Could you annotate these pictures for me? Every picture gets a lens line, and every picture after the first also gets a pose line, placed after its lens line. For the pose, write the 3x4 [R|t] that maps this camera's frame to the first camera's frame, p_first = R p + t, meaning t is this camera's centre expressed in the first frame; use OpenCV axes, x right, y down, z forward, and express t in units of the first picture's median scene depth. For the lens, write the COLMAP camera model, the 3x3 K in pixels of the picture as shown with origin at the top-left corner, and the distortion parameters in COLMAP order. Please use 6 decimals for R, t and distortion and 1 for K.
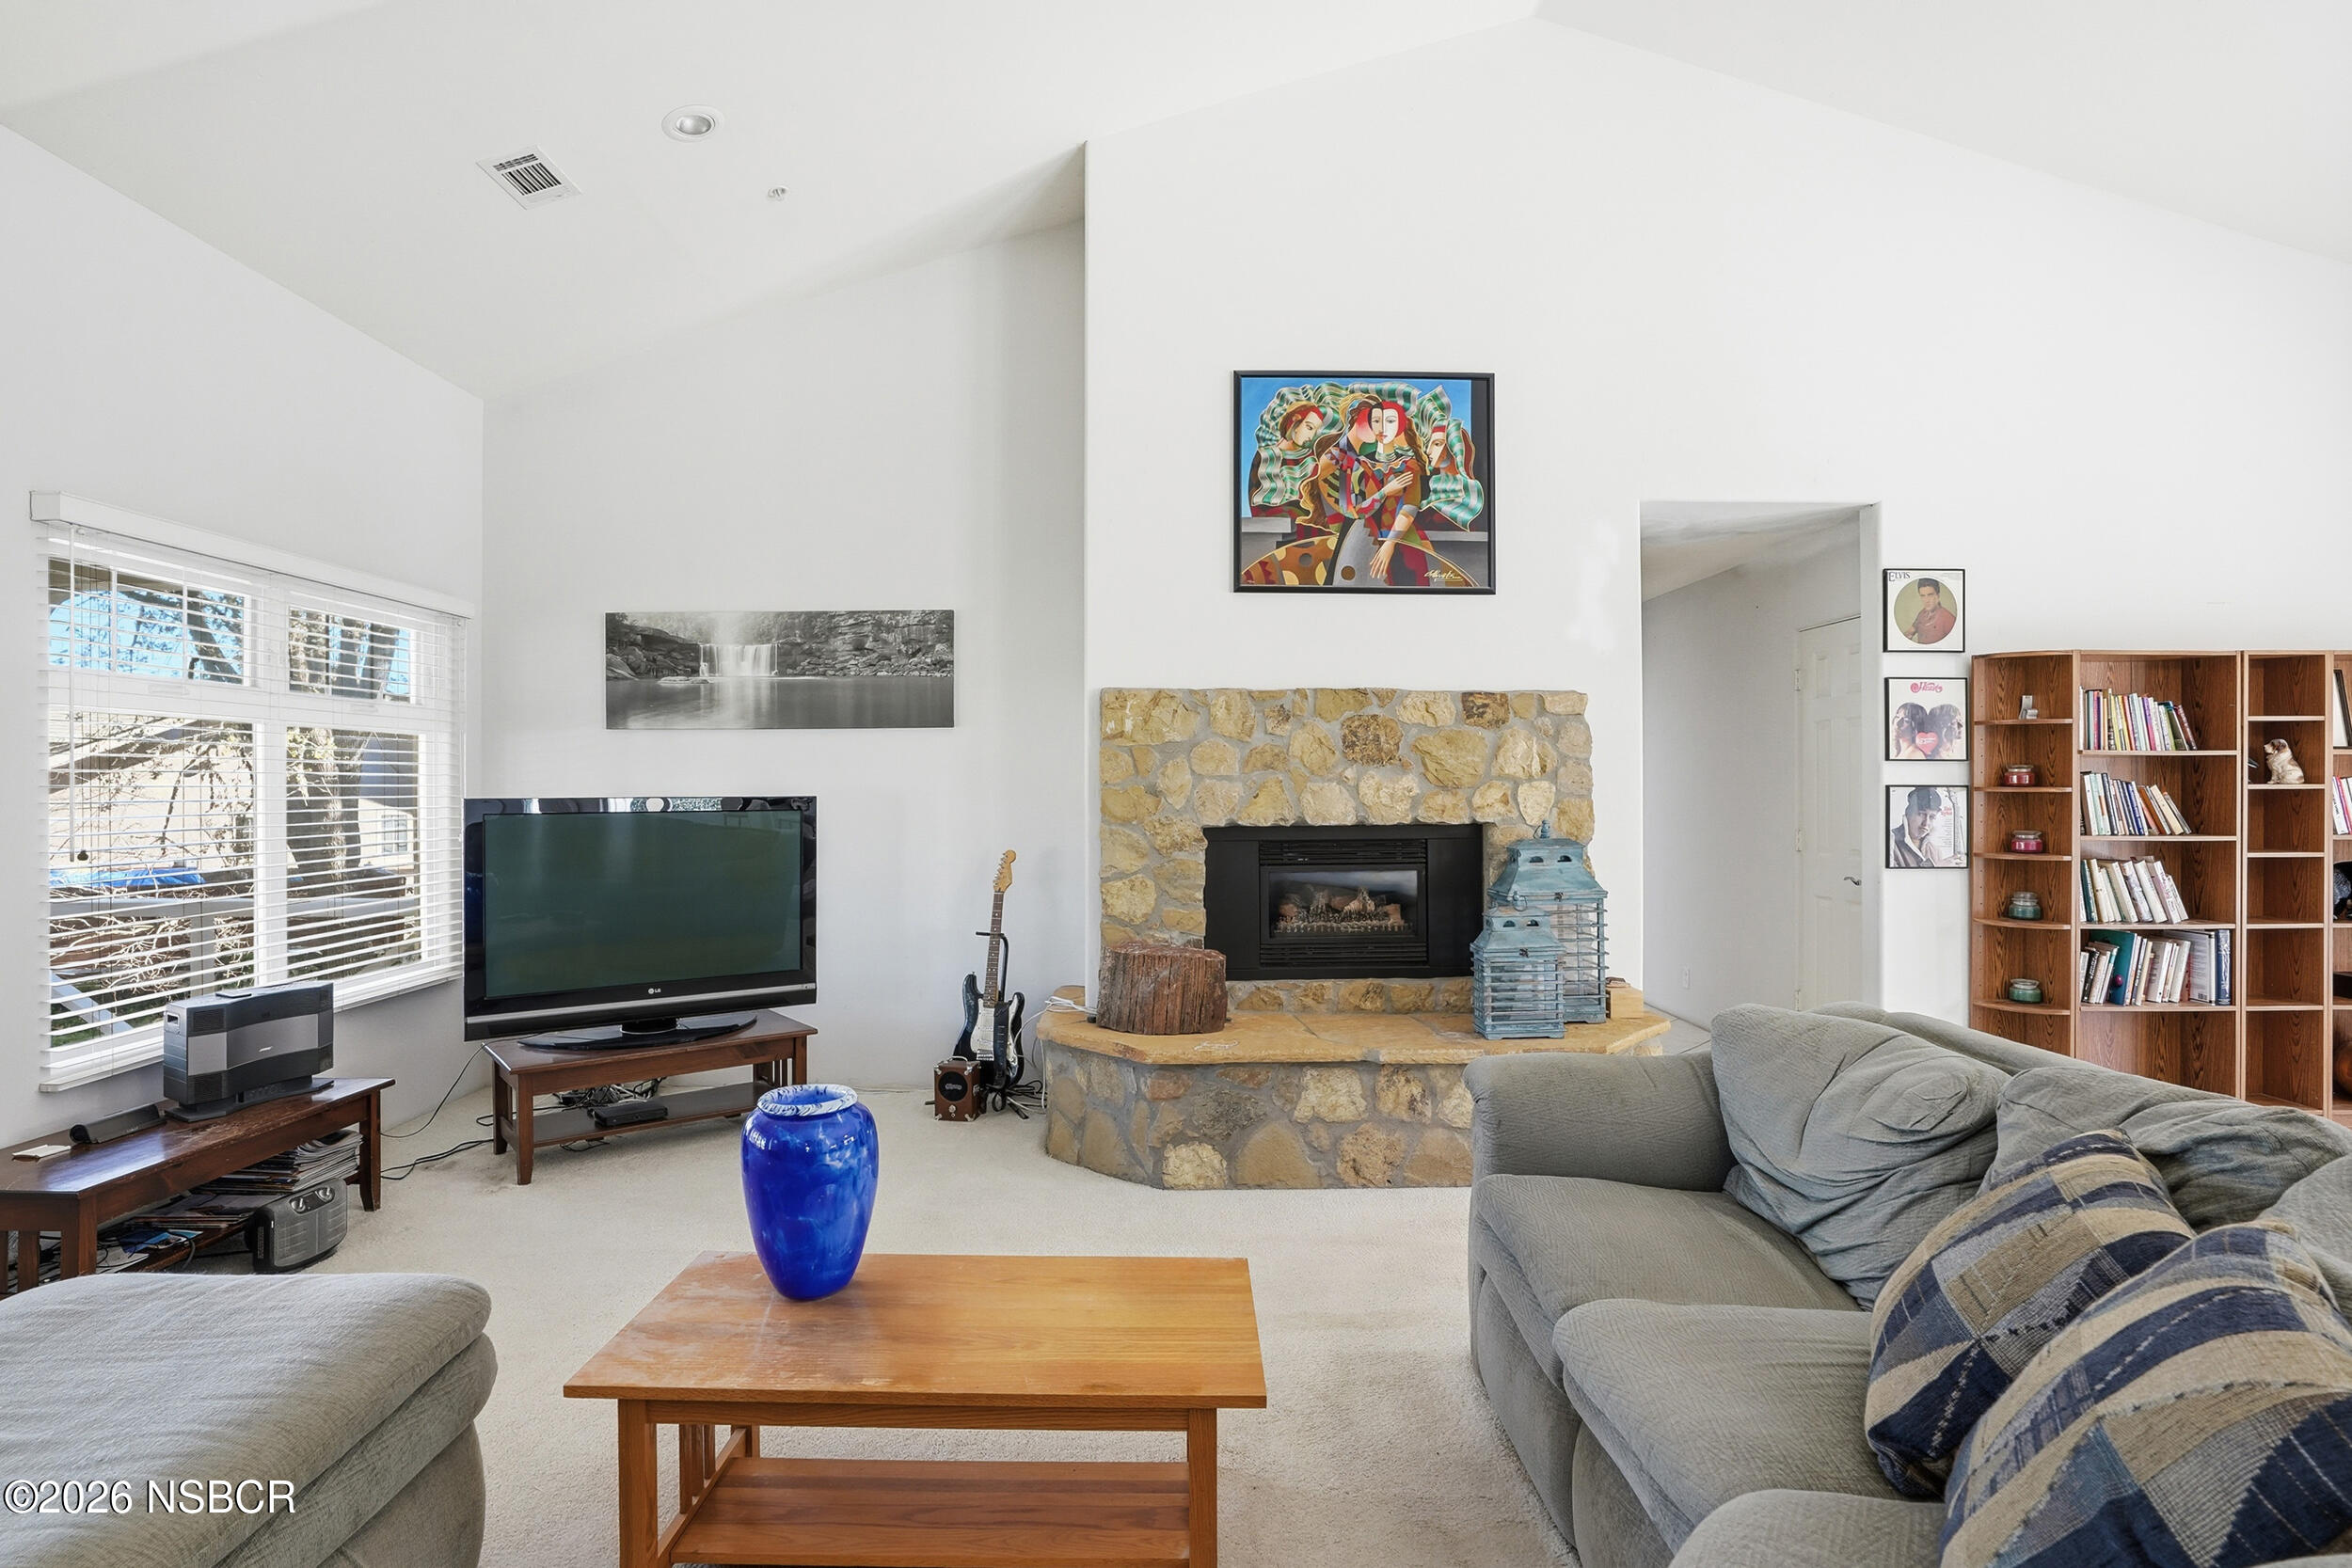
lens RADIAL K [[1193.9, 0, 1176.0], [0, 1193.9, 784.0], [0, 0, 1]] dist [-0.065608, 0.031307]
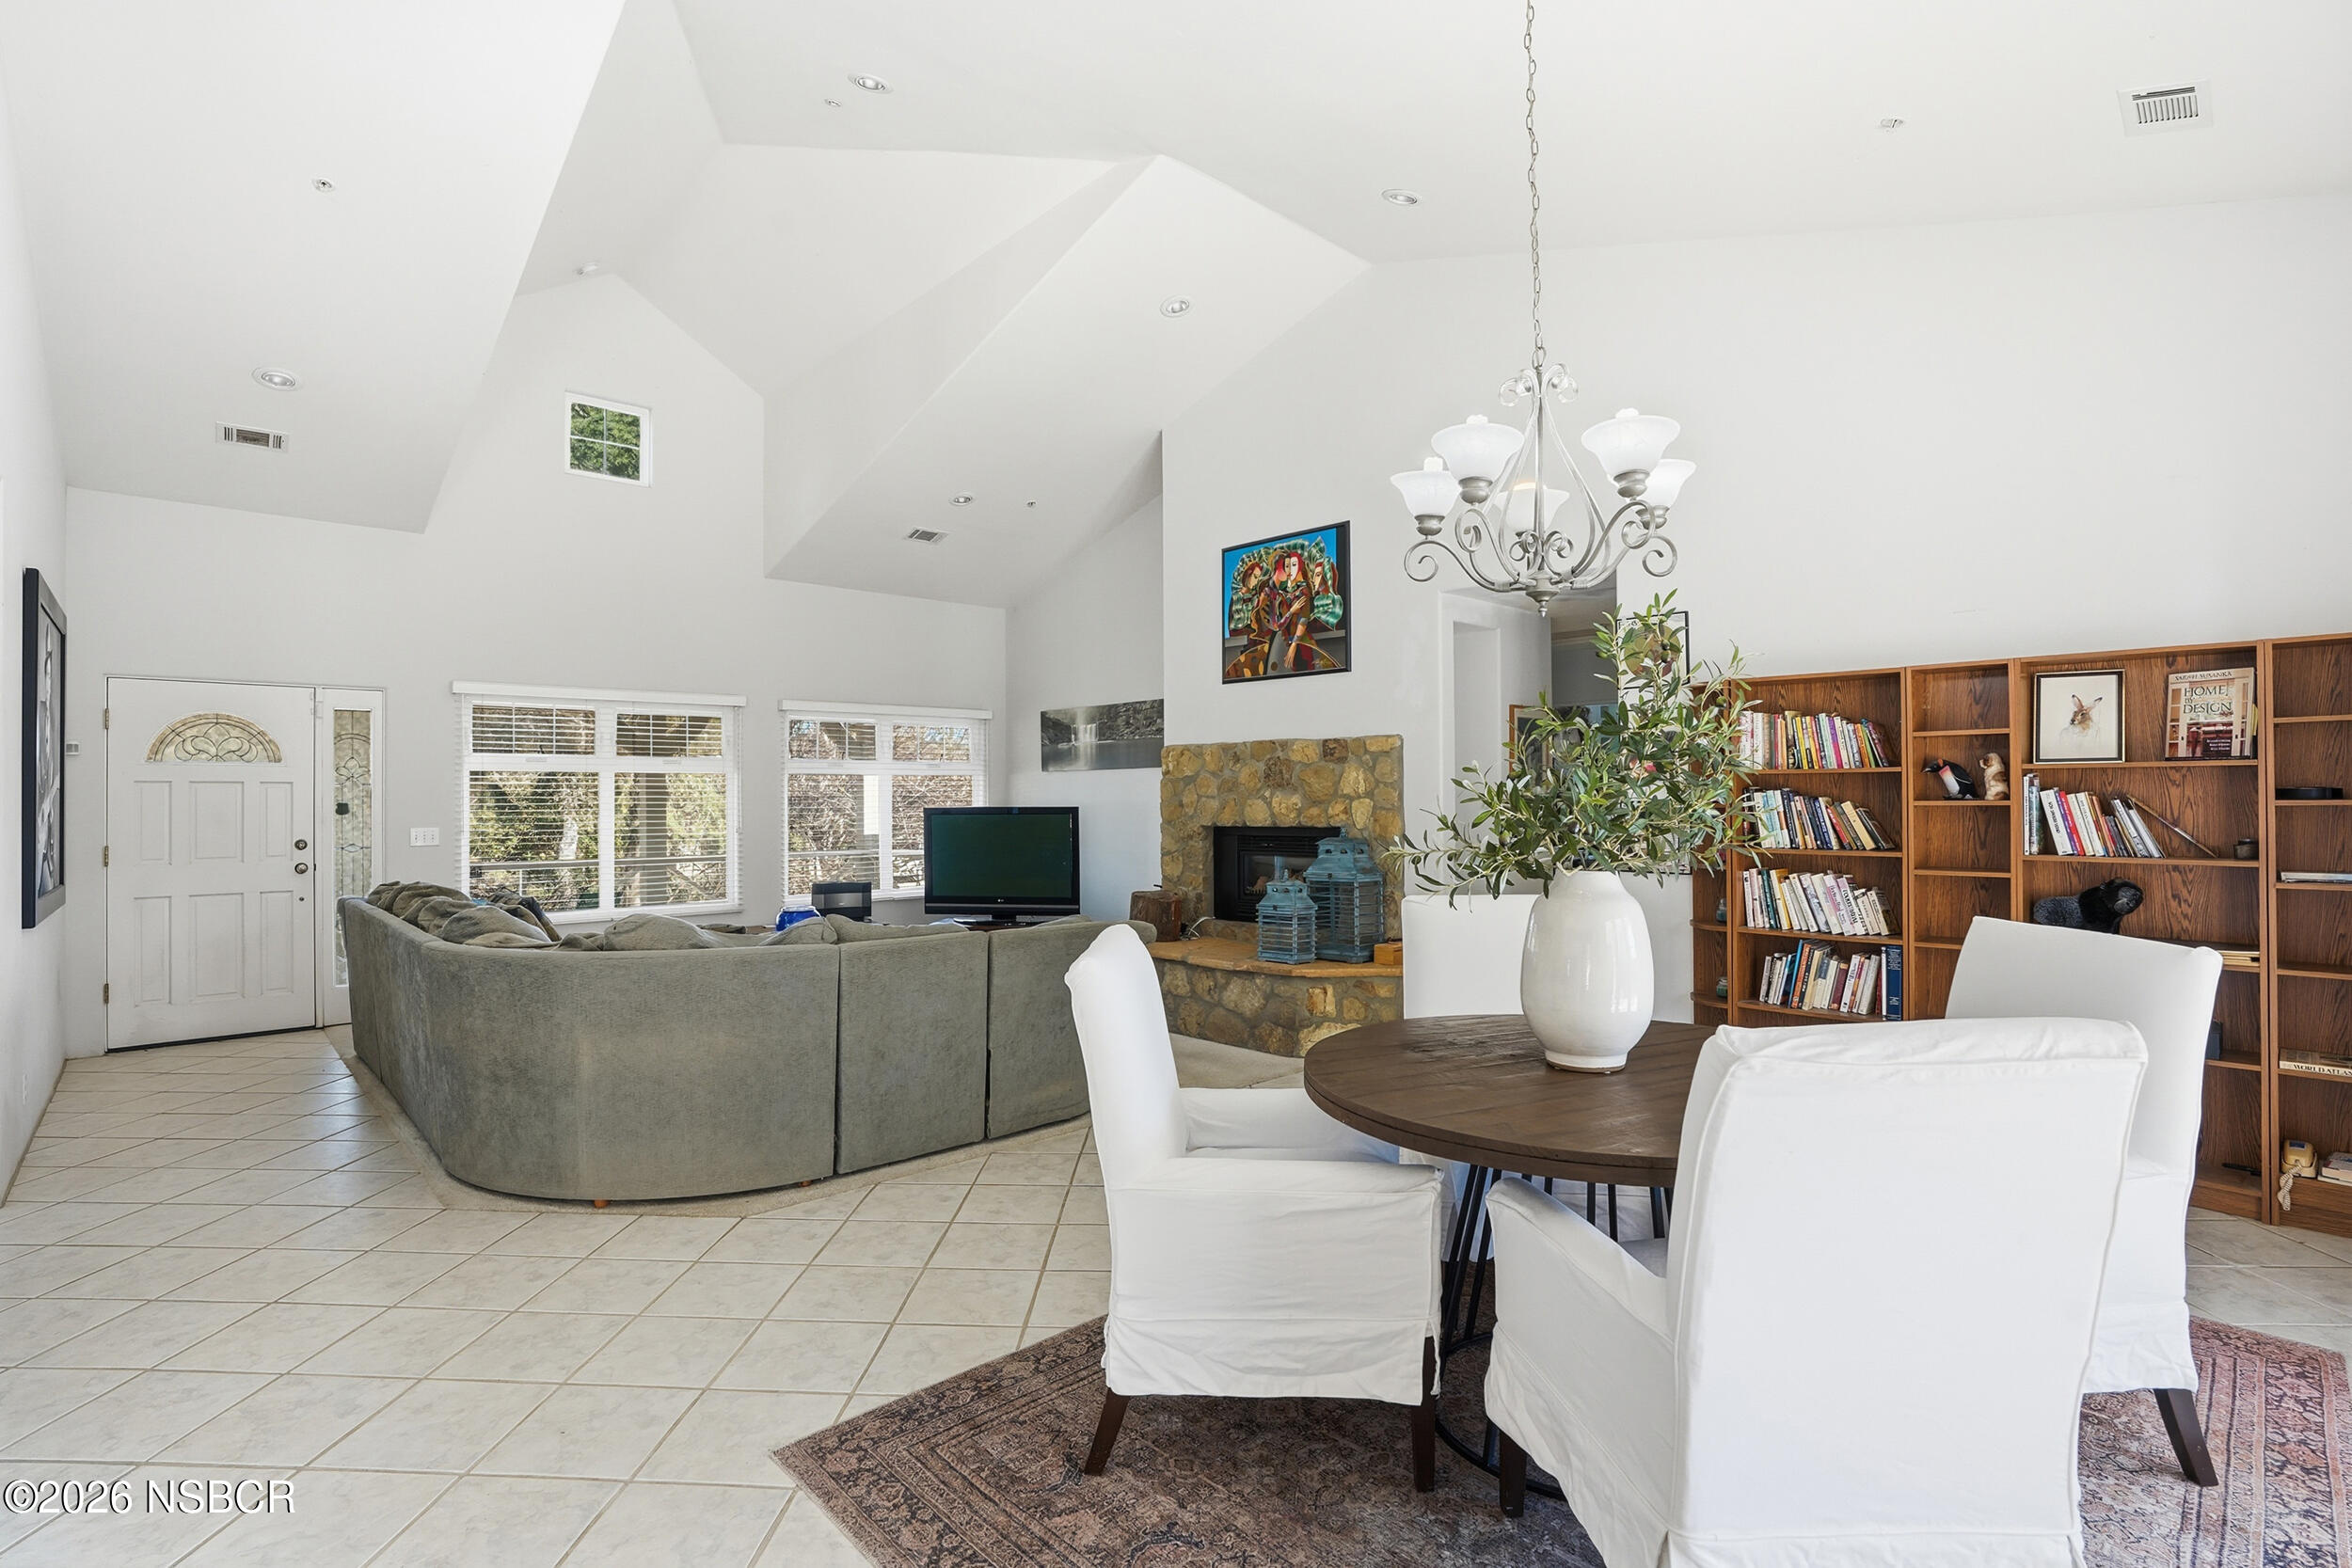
lens RADIAL K [[1094.7, 0, 1171.4], [0, 1094.7, 792.7], [0, 0, 1]] dist [-0.068919, 0.027129]
pose [[0.681296, -0.005014, -0.731991, 1.108709], [0.007036, 0.999975, -0.000301, -0.010816], [0.731975, -0.004946, 0.681314, -0.084320]]
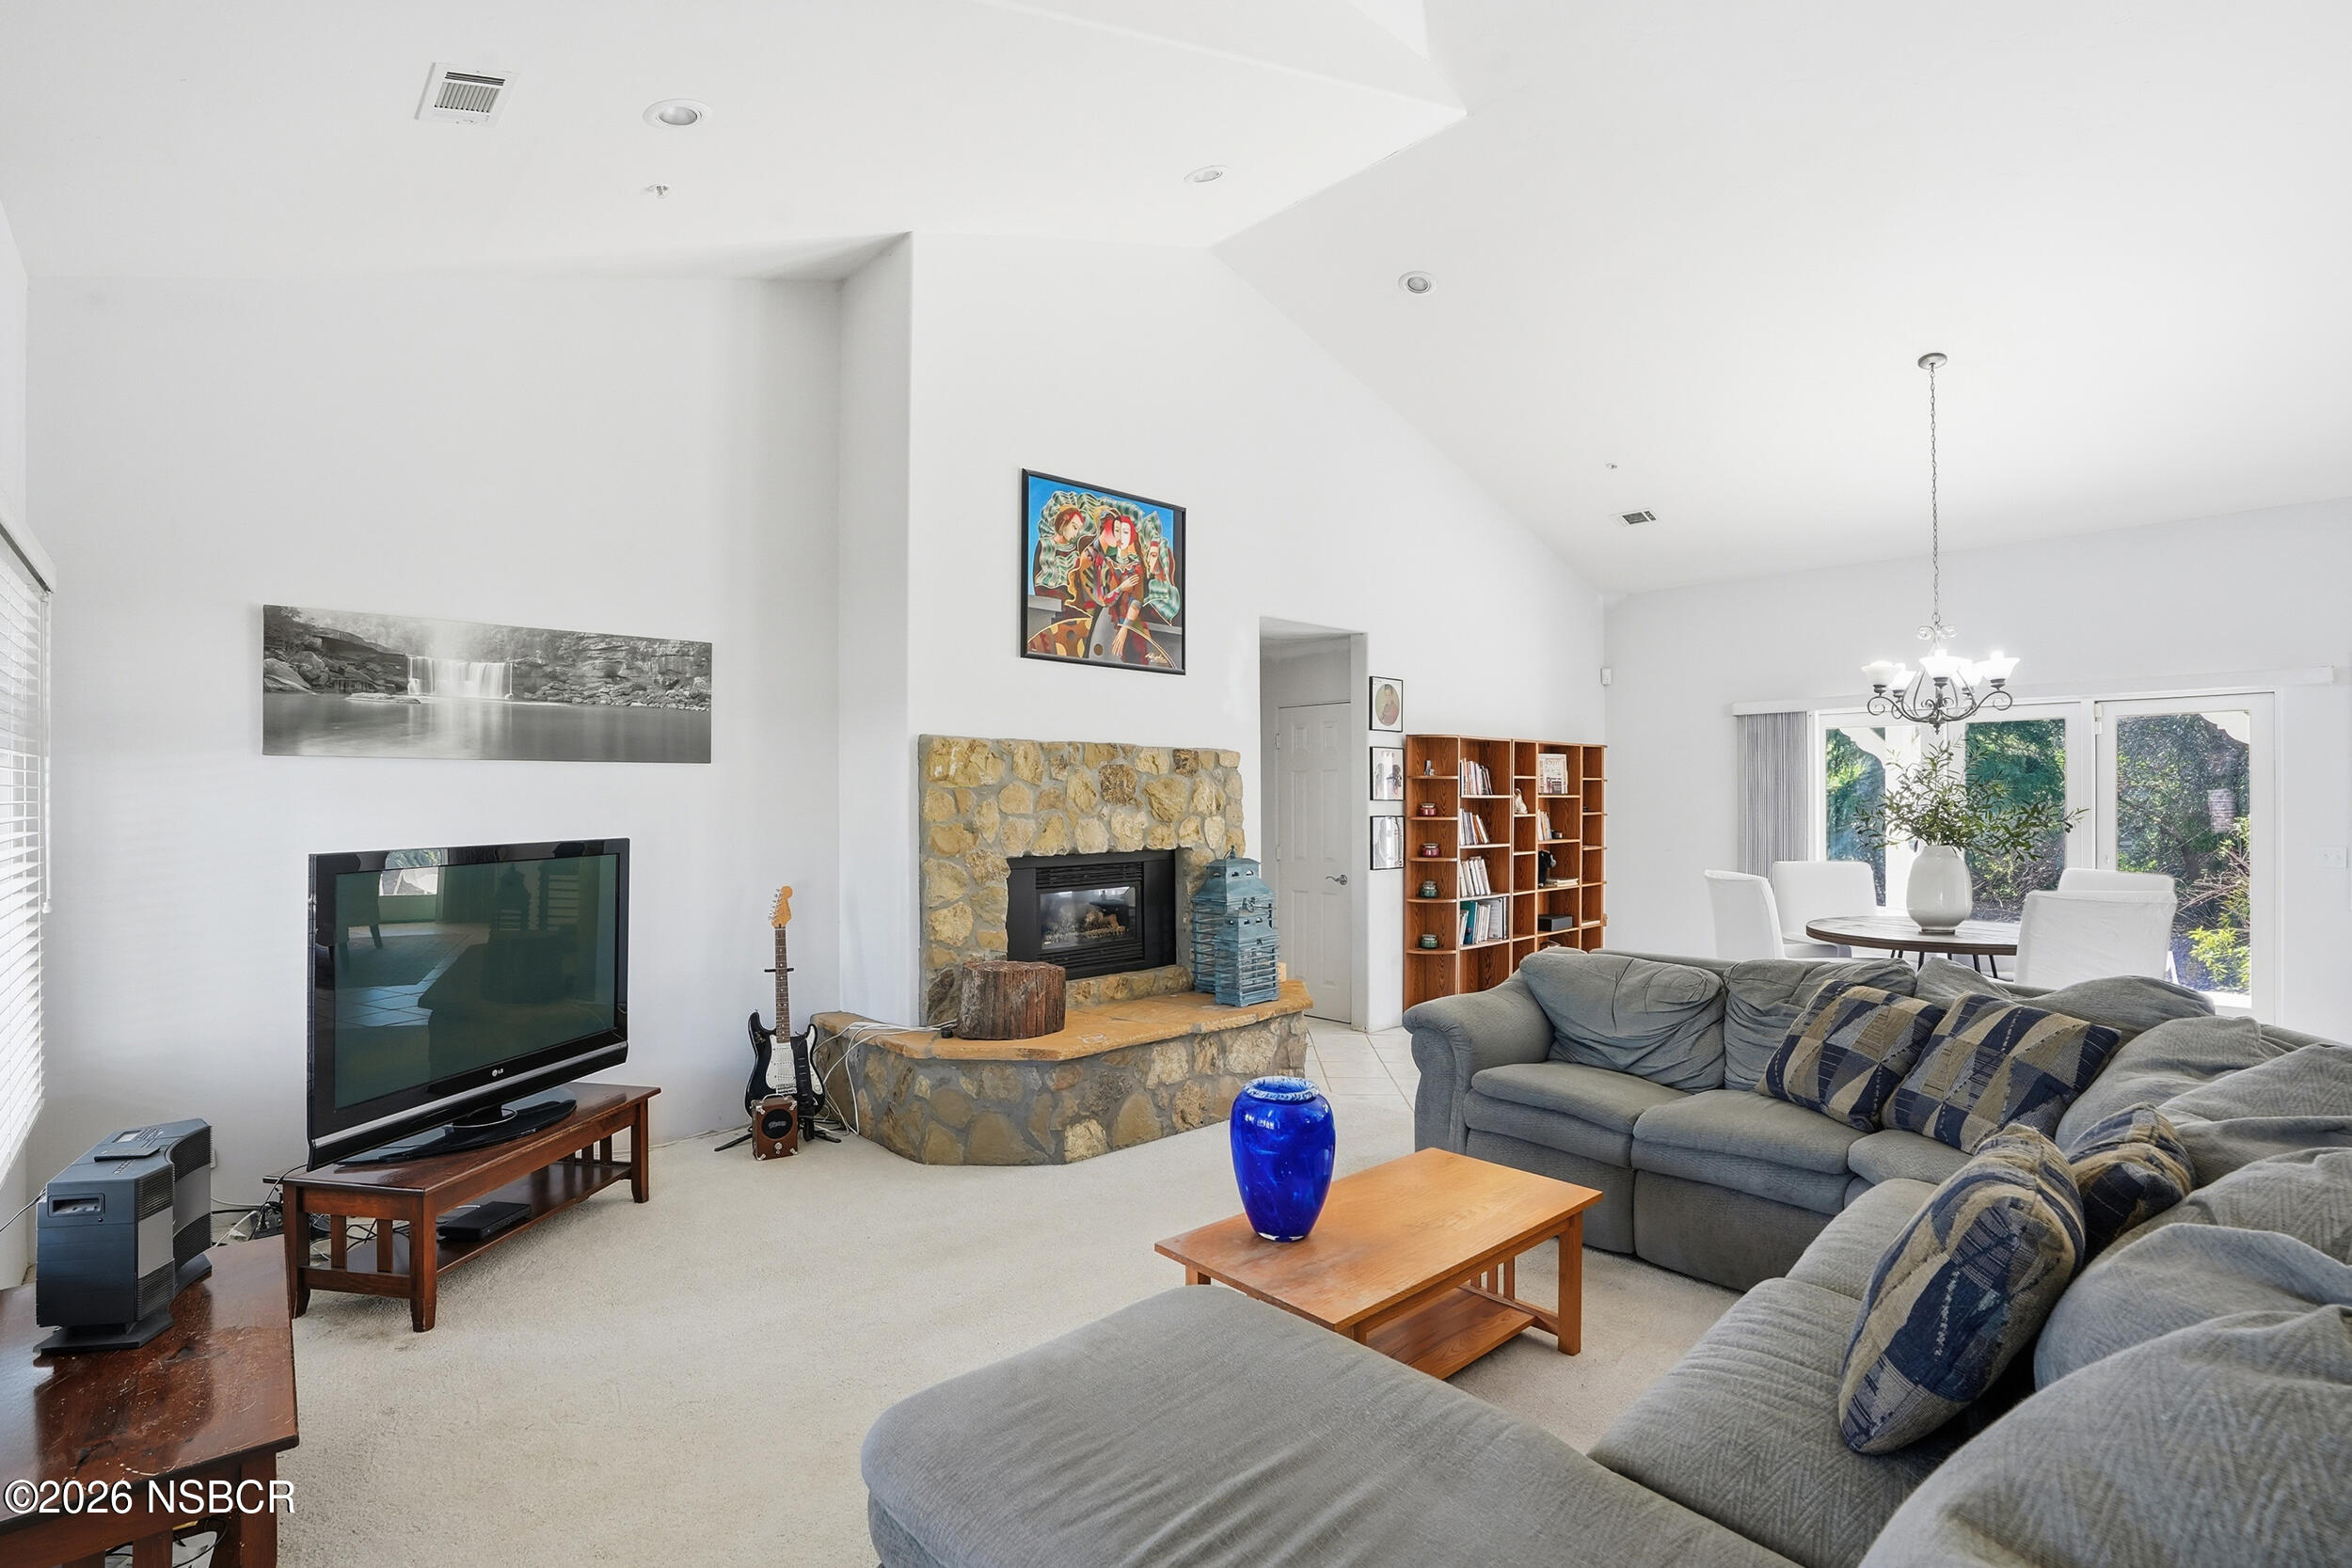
lens RADIAL K [[1117.0, 0, 1170.1], [0, 1117.0, 790.1], [0, 0, 1]] dist [-0.073490, 0.029791]
pose [[0.743184, 0.006358, 0.669057, -0.577542], [-0.003256, 0.999977, -0.005885, -0.024008], [-0.669079, 0.002195, 0.743188, 0.085354]]
